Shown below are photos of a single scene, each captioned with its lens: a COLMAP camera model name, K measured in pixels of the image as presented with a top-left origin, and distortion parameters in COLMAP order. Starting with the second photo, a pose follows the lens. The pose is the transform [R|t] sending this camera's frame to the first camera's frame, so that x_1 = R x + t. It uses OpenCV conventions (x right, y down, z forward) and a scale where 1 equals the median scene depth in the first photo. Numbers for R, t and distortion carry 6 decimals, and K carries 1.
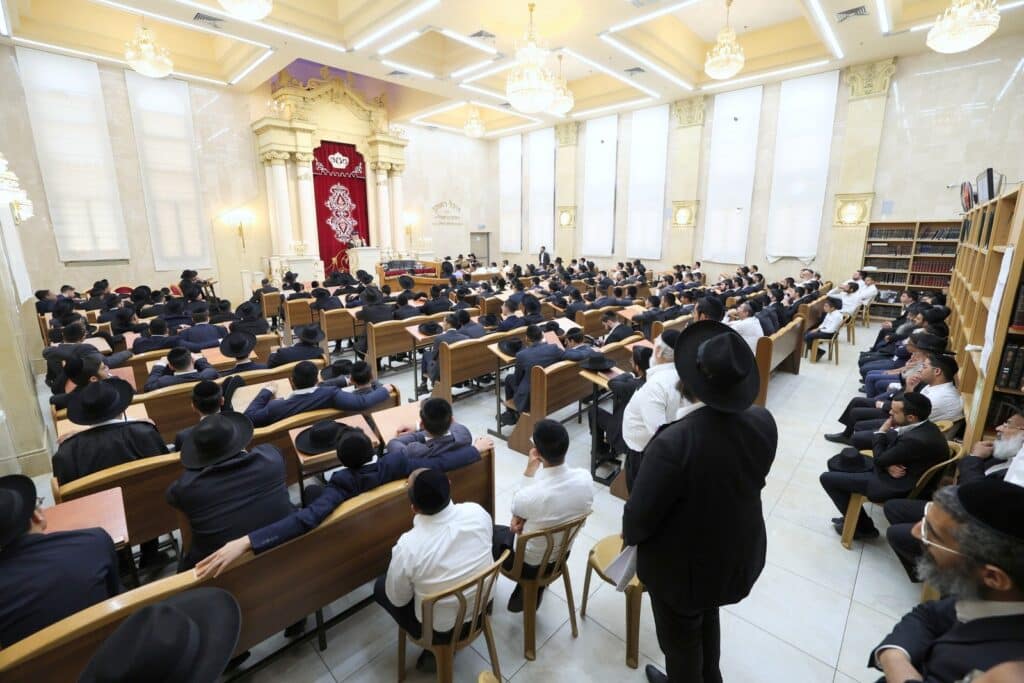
lens RADIAL K [[437.3, 0, 515.0], [0, 437.3, 326.8], [0, 0, 1]] dist [-0.039898, 0.015097]
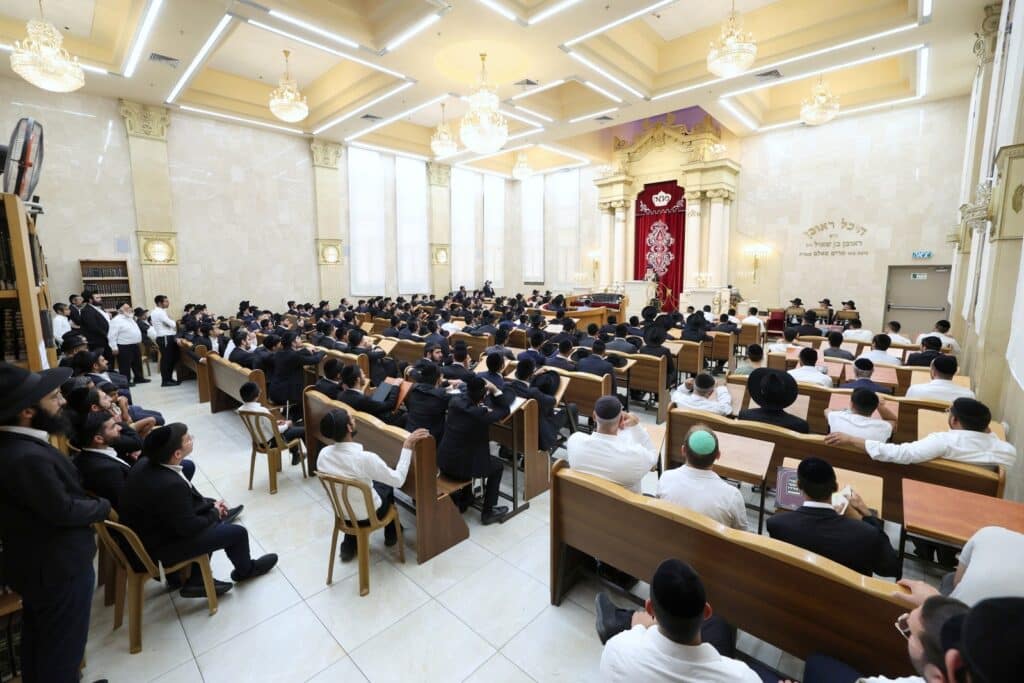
lens RADIAL K [[446.5, 0, 514.5], [0, 446.5, 327.7], [0, 0, 1]] dist [-0.039888, 0.016666]
pose [[0.010283, 0.127530, -0.991781, 0.712860], [-0.205953, 0.970839, 0.122702, -0.142297], [0.978508, 0.202999, 0.036249, 0.691171]]
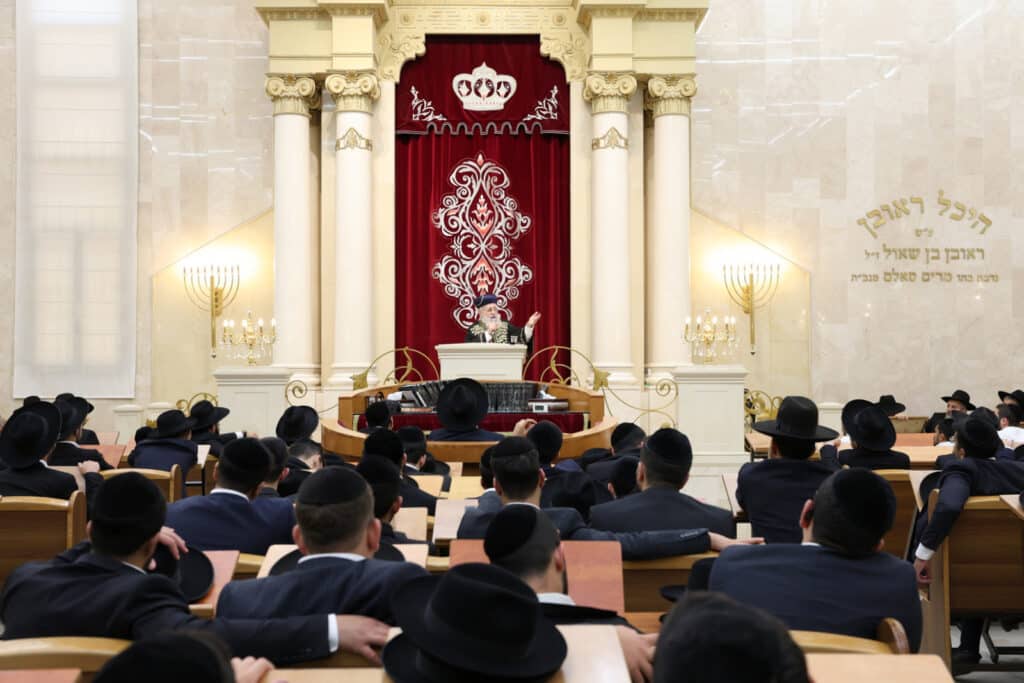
lens RADIAL K [[1248.5, 0, 512.0], [0, 1248.5, 341.5], [0, 0, 1]] dist [0.056593, -0.000152]
pose [[0.700971, -0.023664, -0.712797, 0.282601], [-0.149079, 0.972509, -0.178892, -0.033375], [0.697435, 0.231661, 0.678173, 0.427973]]
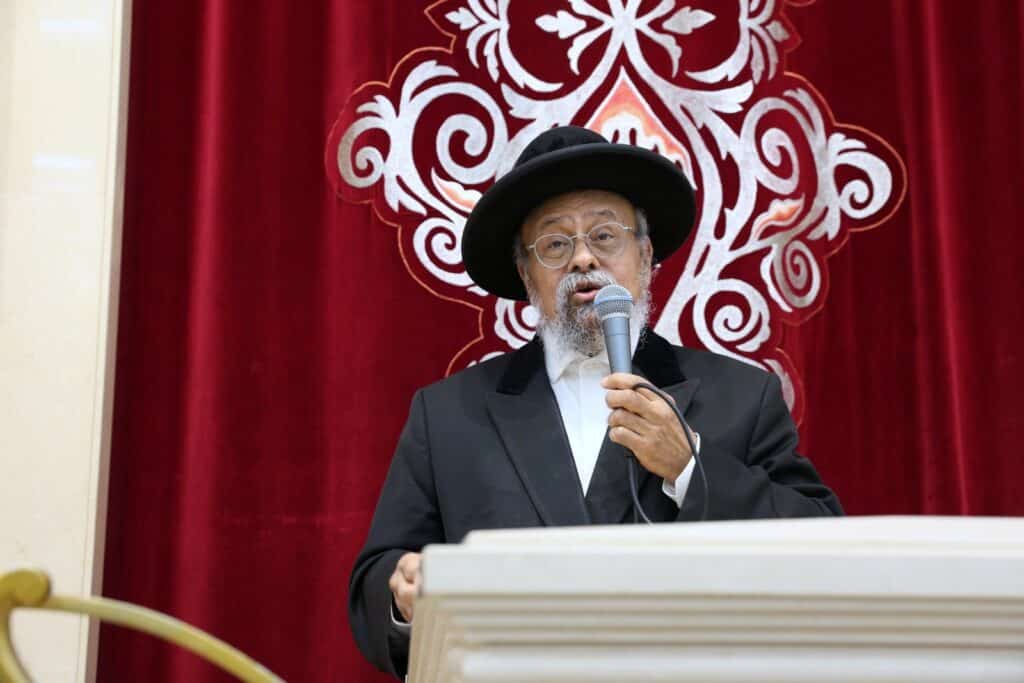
lens RADIAL K [[1513.2, 0, 512.0], [0, 1513.2, 341.5], [0, 0, 1]] dist [0.113091, 0.020599]
pose [[0.749217, -0.120791, -0.651217, -0.295897], [-0.142967, 0.930556, -0.337085, -0.157372], [0.646710, 0.345653, 0.679919, 0.908209]]
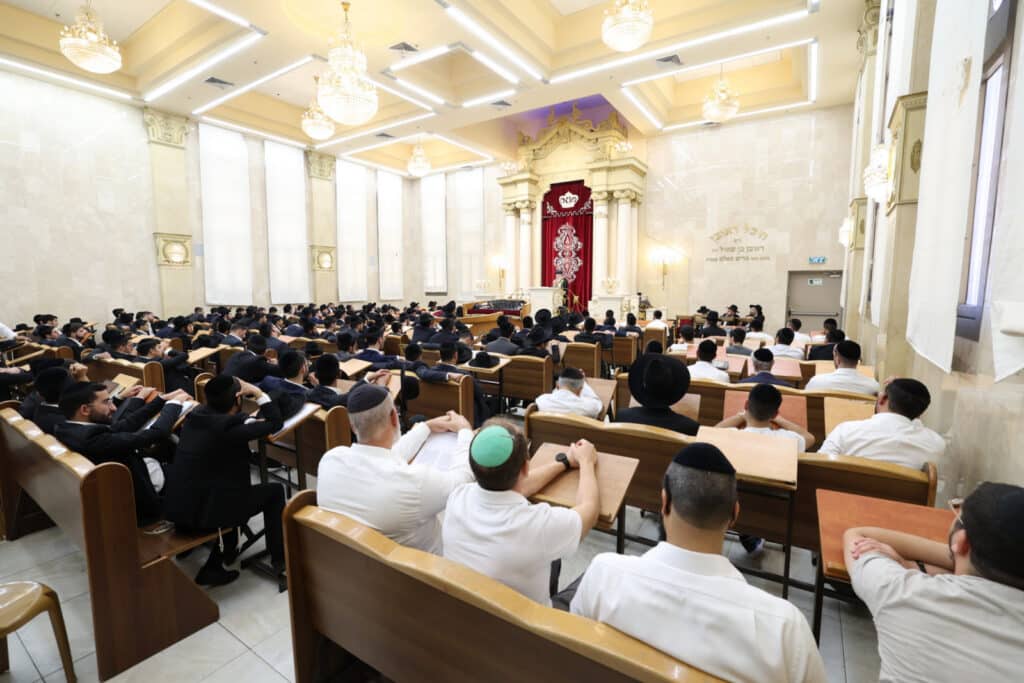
lens RADIAL K [[468.1, 0, 515.5], [0, 468.1, 345.1], [0, 0, 1]] dist [-0.046180, 0.019776]
pose [[0.181120, 0.115336, -0.976675, 0.649705], [-0.209166, 0.974896, 0.076337, -0.123458], [0.960961, 0.190461, 0.200697, 0.753887]]
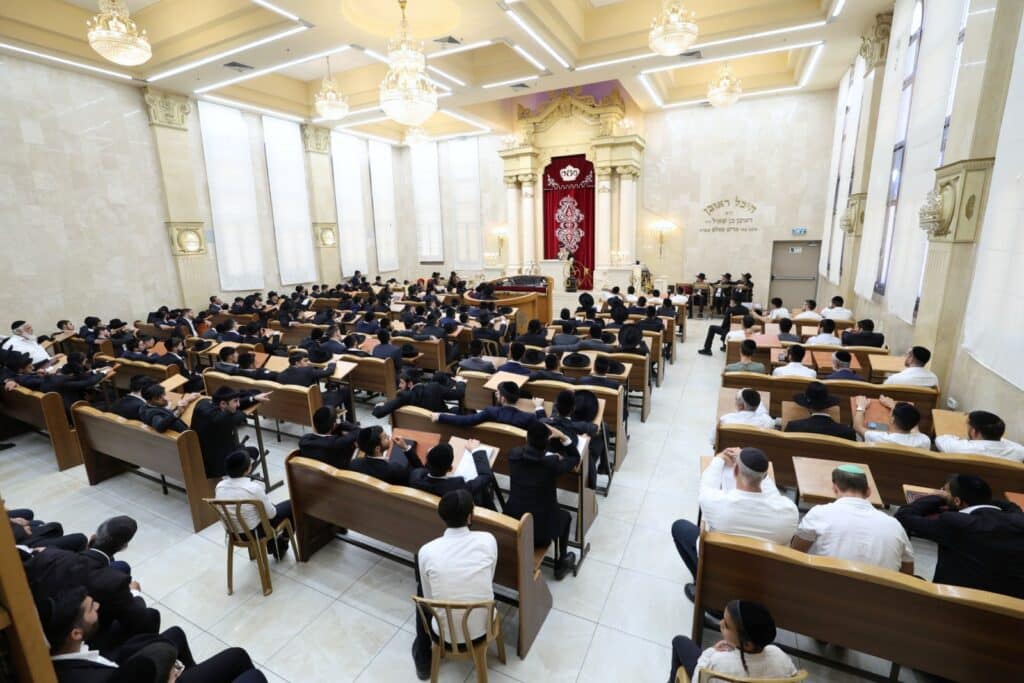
lens RADIAL K [[461.2, 0, 515.0], [0, 461.2, 340.1], [0, 0, 1]] dist [-0.043206, 0.017916]
pose [[0.298822, 0.204312, -0.932181, 0.657652], [-0.174811, 0.972004, 0.157002, -0.152454], [0.938161, 0.116040, 0.326172, 0.585530]]
